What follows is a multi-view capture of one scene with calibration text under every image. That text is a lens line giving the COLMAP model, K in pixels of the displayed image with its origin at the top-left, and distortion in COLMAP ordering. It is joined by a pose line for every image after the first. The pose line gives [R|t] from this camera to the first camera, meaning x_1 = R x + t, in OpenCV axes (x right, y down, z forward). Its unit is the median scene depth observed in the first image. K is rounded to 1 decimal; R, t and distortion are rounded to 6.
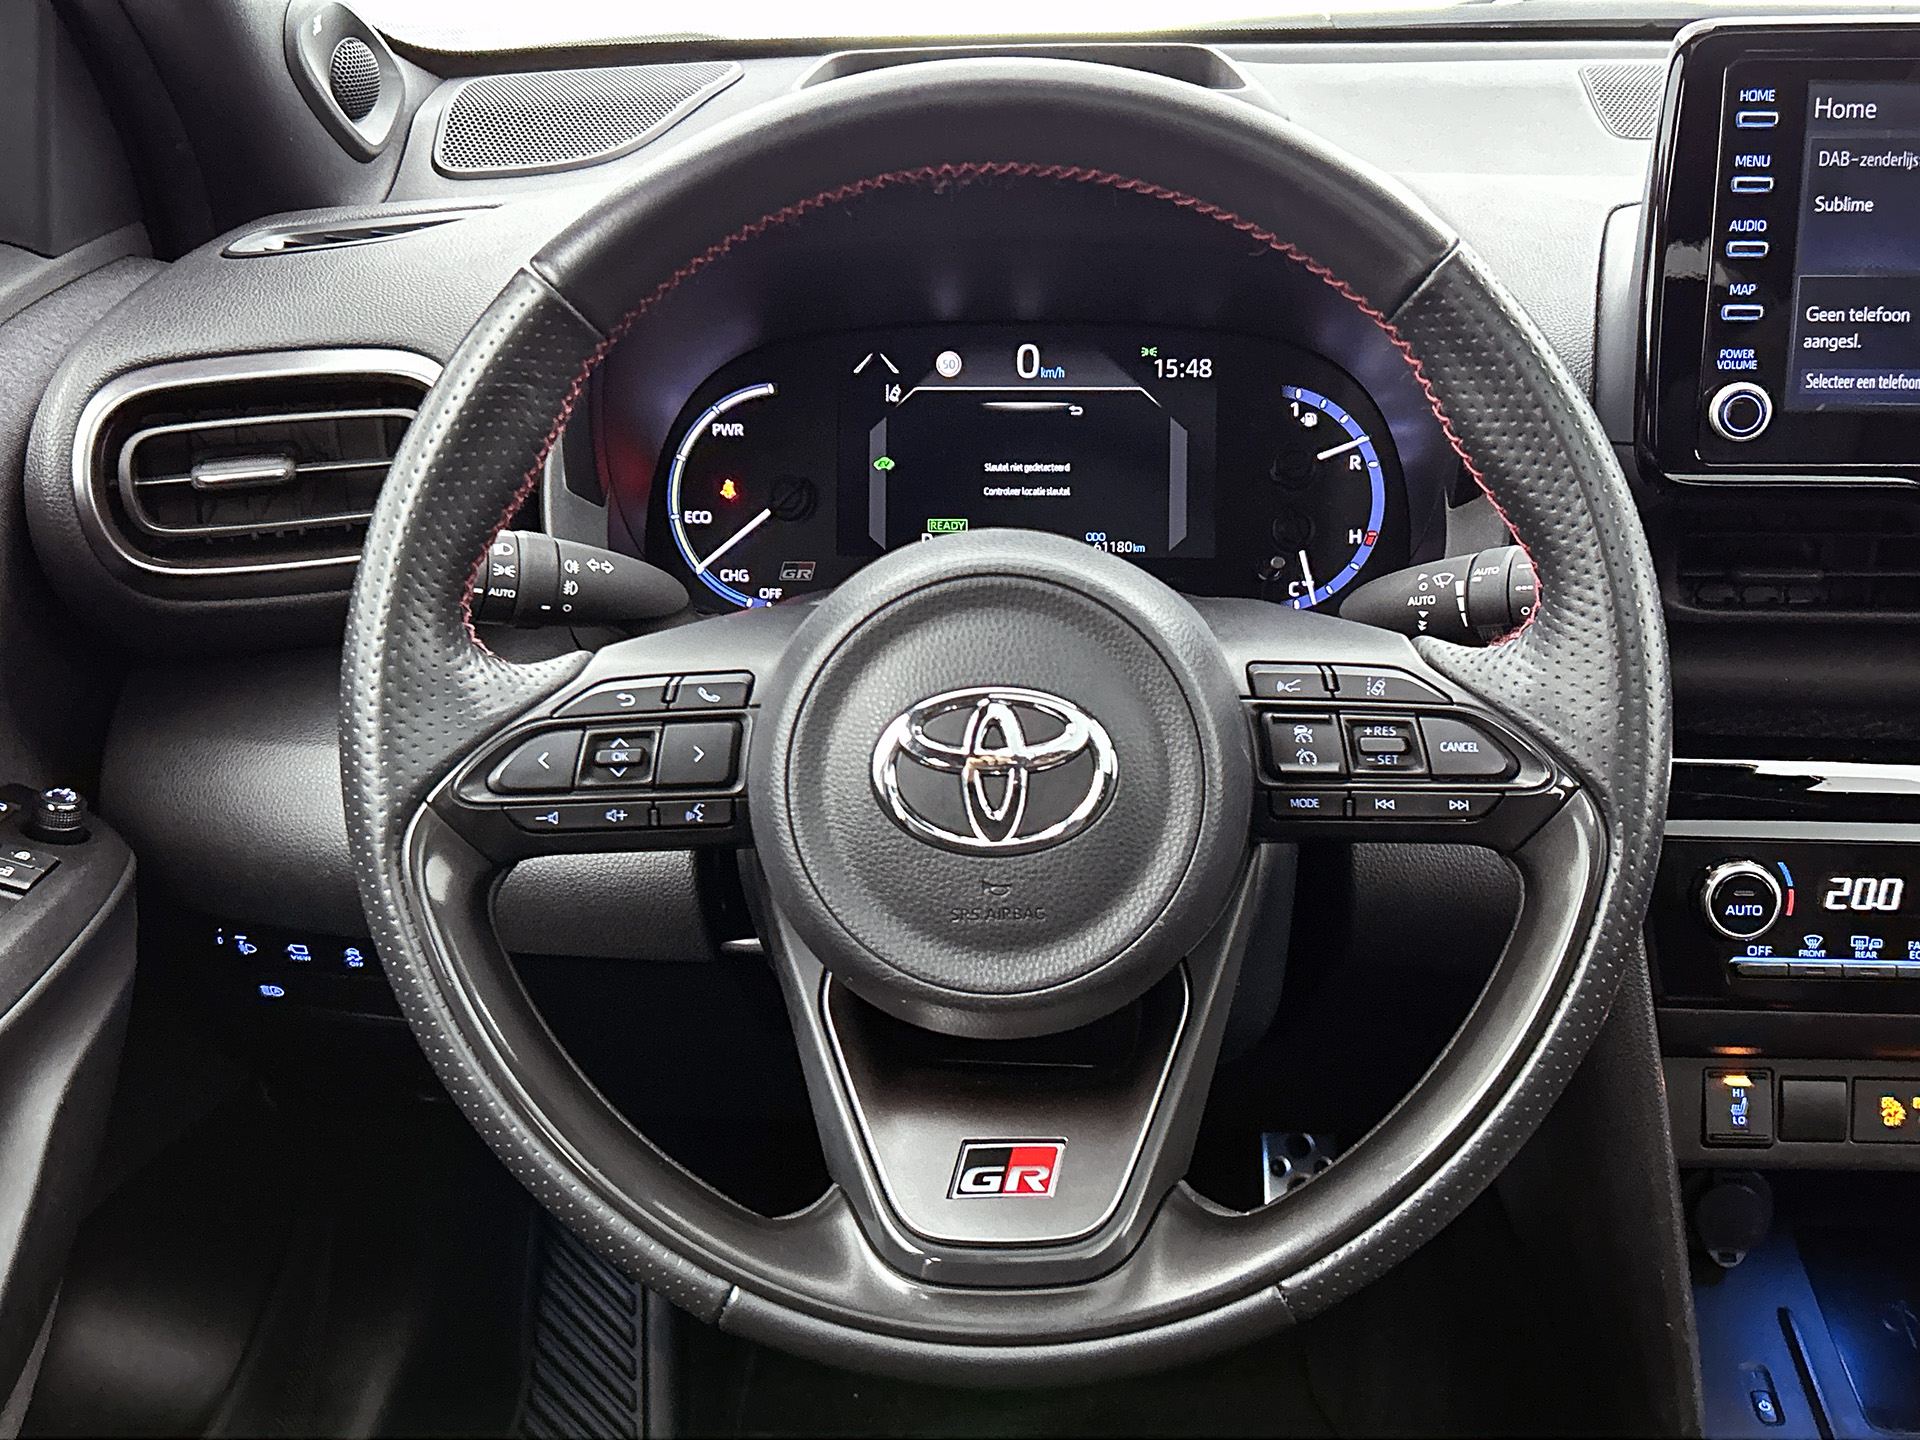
lens RADIAL K [[2156.0, 0, 1009.0], [0, 2156.0, 707.4], [0, 0, 1]] dist [0.079087, 0.000000]
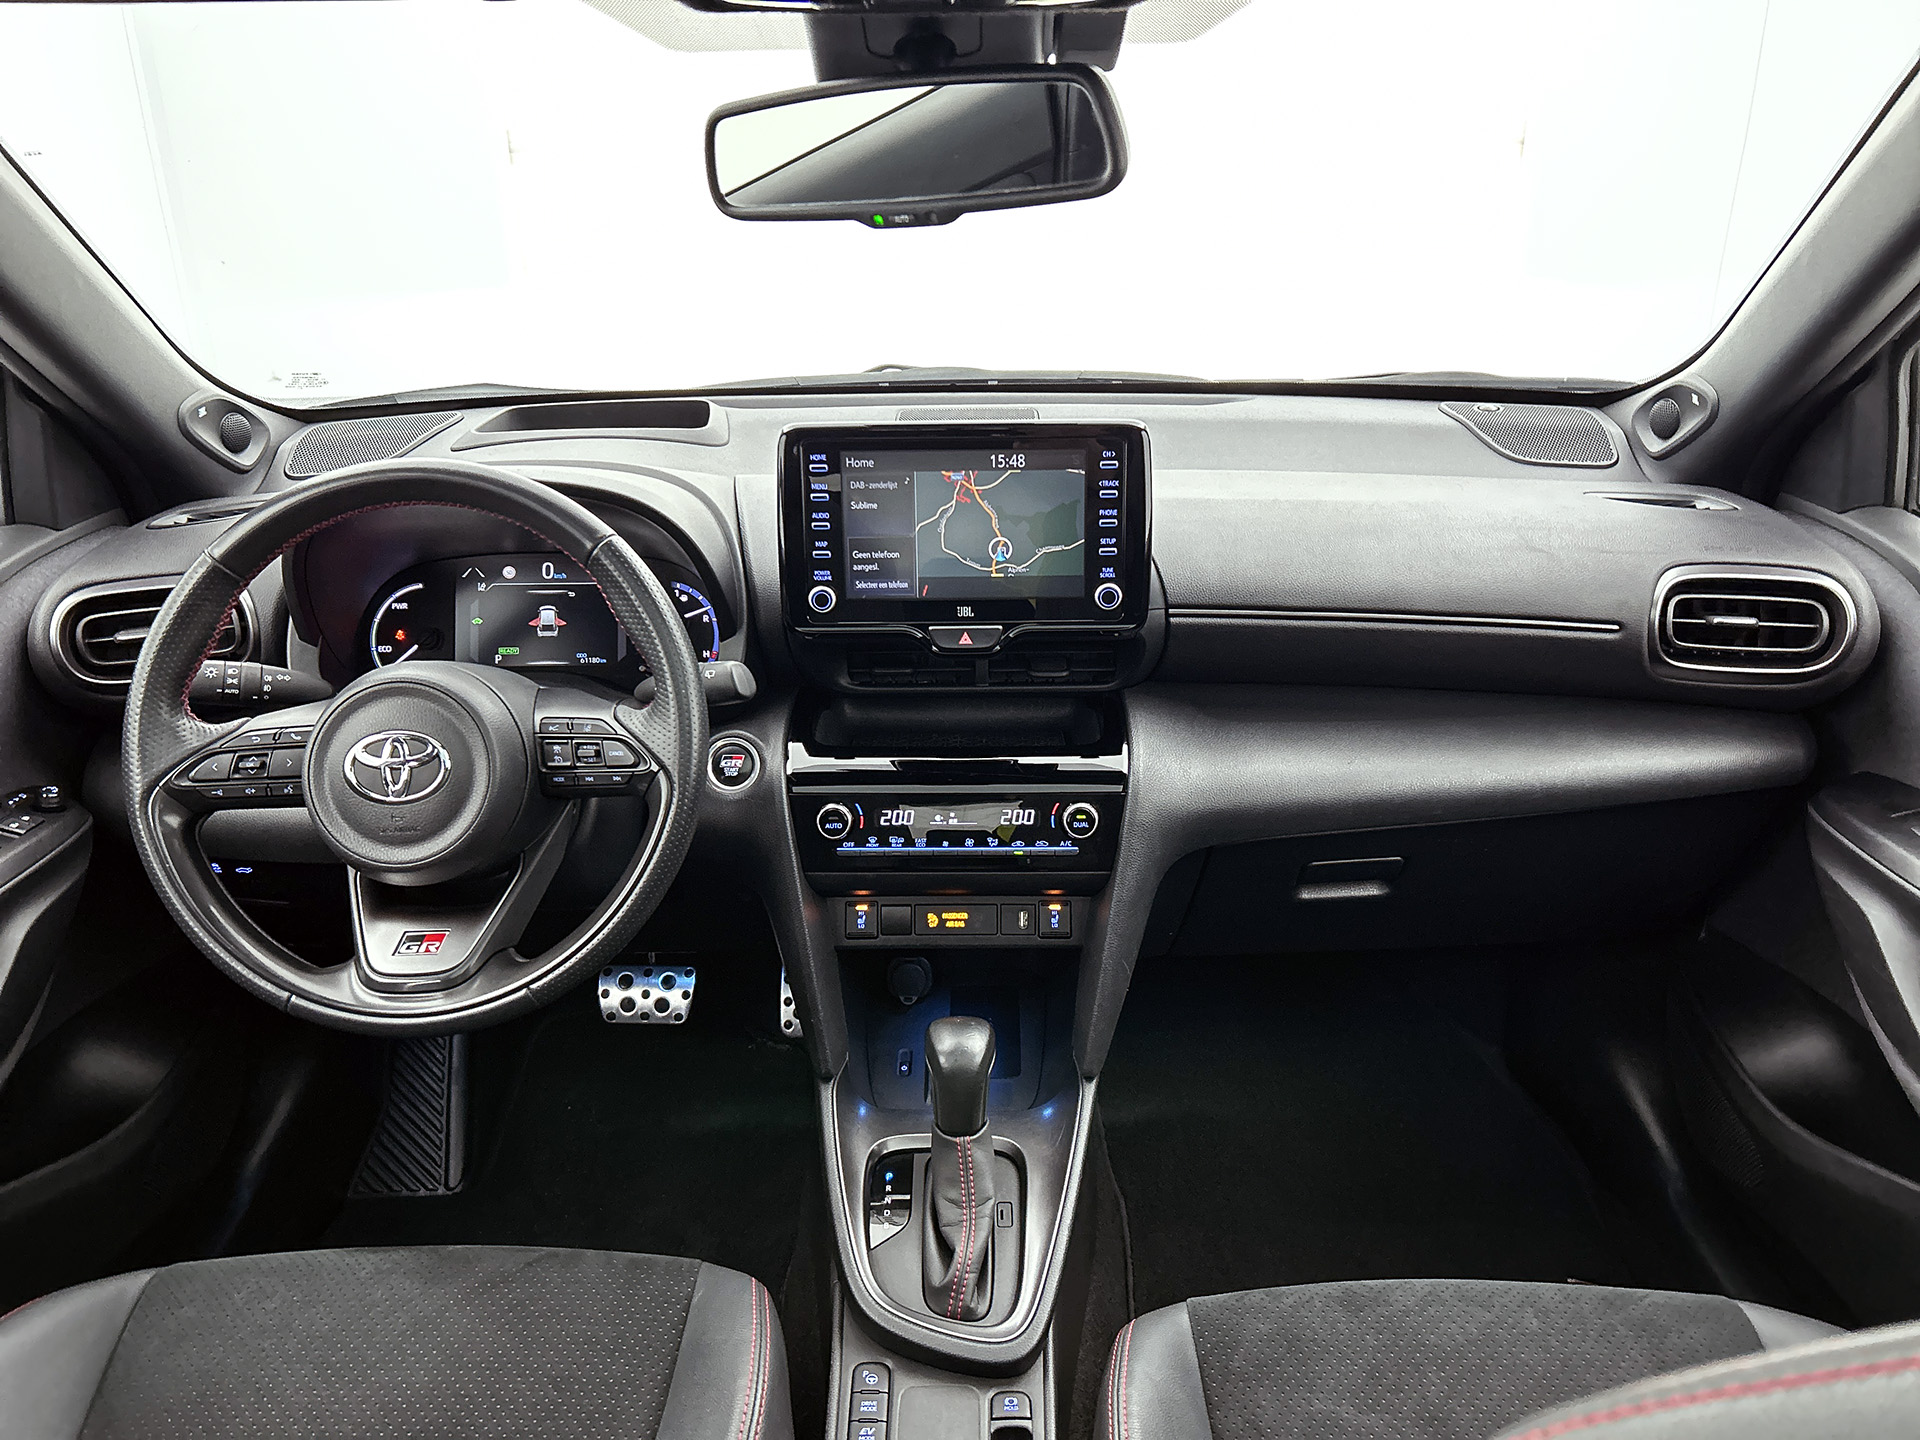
lens RADIAL K [[1415.1, 0, 971.5], [0, 1415.1, 709.8], [0, 0, 1]] dist [0.064264, -0.048034]
pose [[0.999677, -0.017598, 0.018321, 0.395721], [0.017938, 0.999667, -0.018567, 0.004632], [-0.017988, 0.018890, 0.999660, -0.370670]]
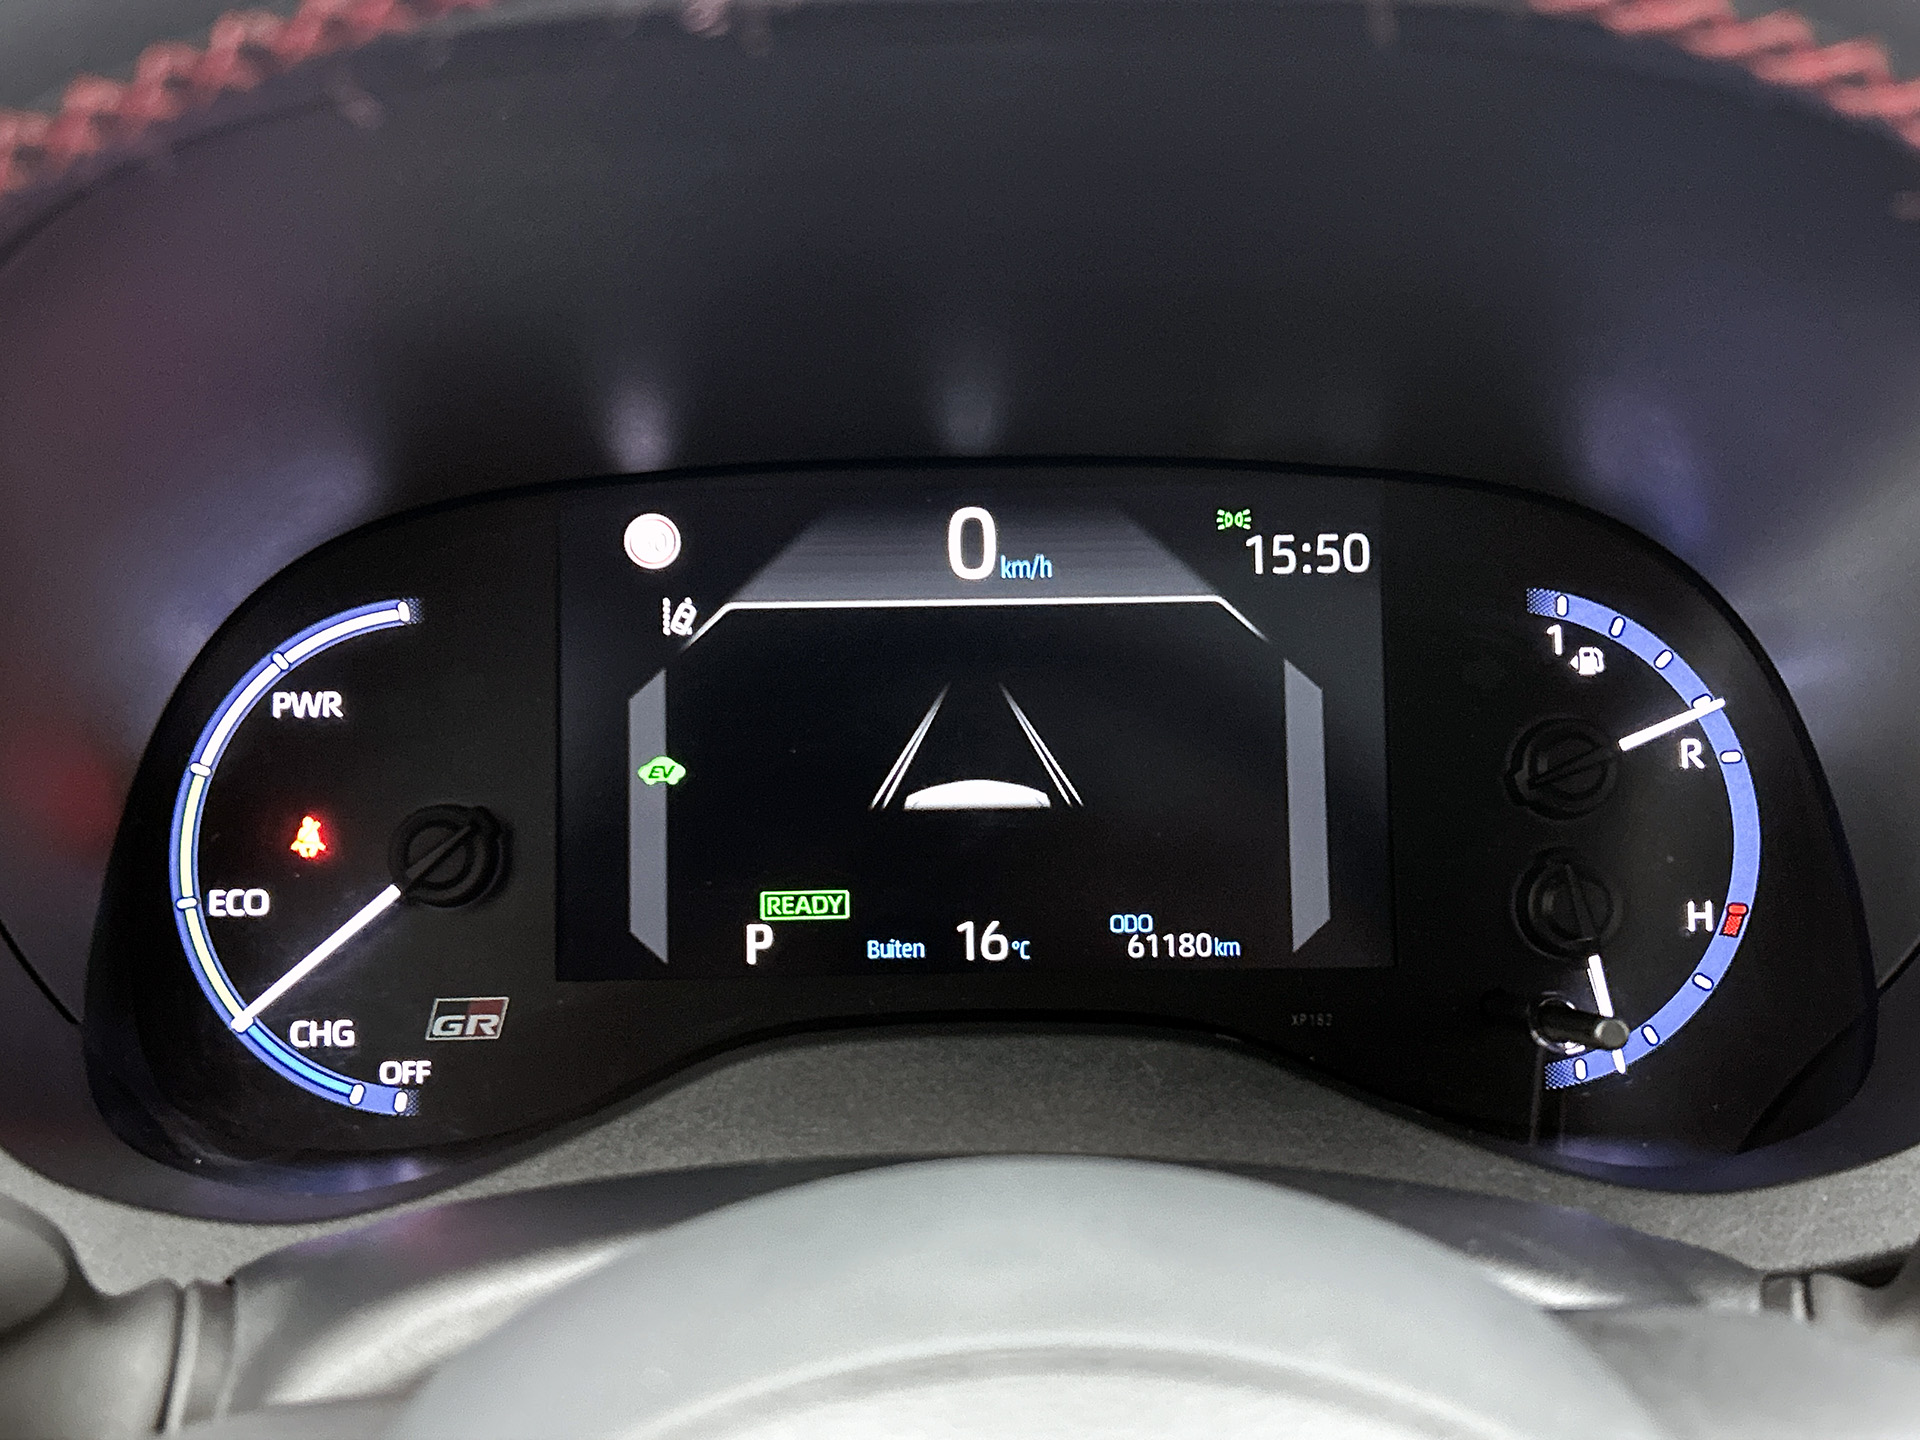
lens RADIAL K [[2294.5, 0, 997.4], [0, 2294.5, 717.4], [0, 0, 1]] dist [0.073219, 0.000000]
pose [[0.998011, -0.019548, 0.059931, -0.016501], [0.022691, 0.998377, -0.052230, -0.100361], [-0.058813, 0.053486, 0.996835, 0.528519]]
